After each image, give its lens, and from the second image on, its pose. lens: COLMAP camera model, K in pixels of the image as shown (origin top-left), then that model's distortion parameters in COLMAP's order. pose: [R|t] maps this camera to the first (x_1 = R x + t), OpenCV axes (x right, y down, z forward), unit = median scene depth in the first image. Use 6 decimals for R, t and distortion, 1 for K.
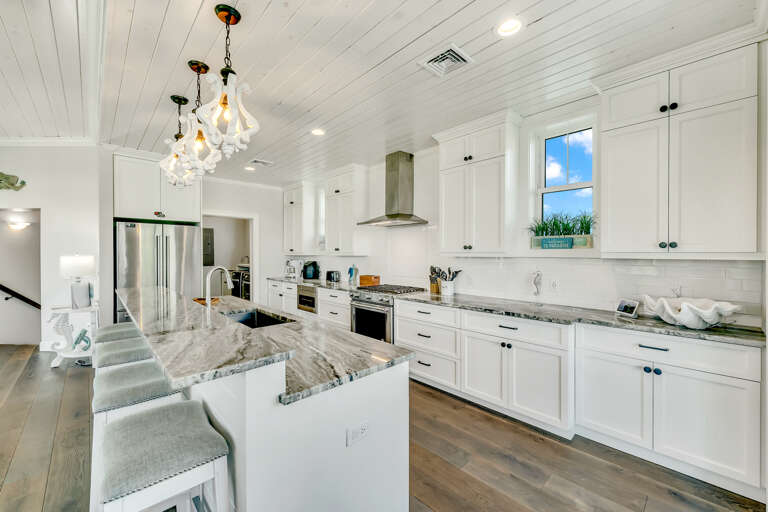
lens RADIAL K [[307.8, 0, 384.0], [0, 307.8, 256.0], [0, 0, 1]] dist [-0.001089, -0.000195]
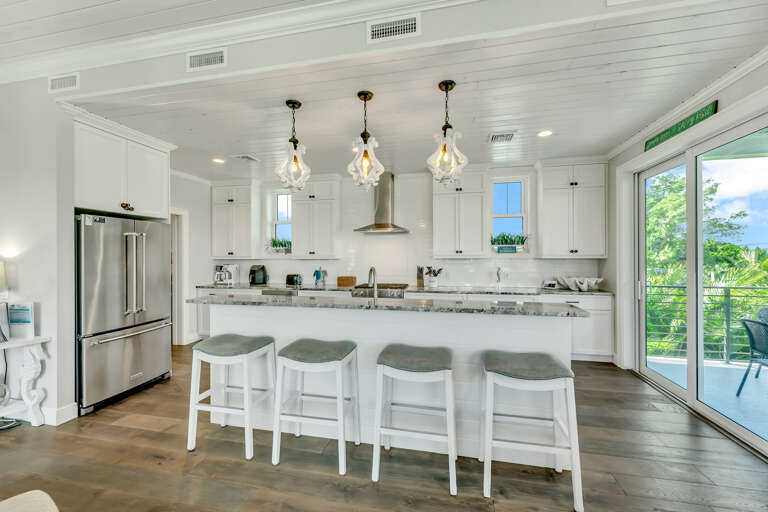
lens RADIAL K [[317.1, 0, 384.0], [0, 317.1, 256.0], [0, 0, 1]] dist [0.002000, -0.000061]
pose [[0.830938, -0.002634, 0.556359, -0.674530], [0.008706, 0.999928, -0.008270, -0.000015], [-0.556297, 0.011715, 0.830901, -0.020569]]
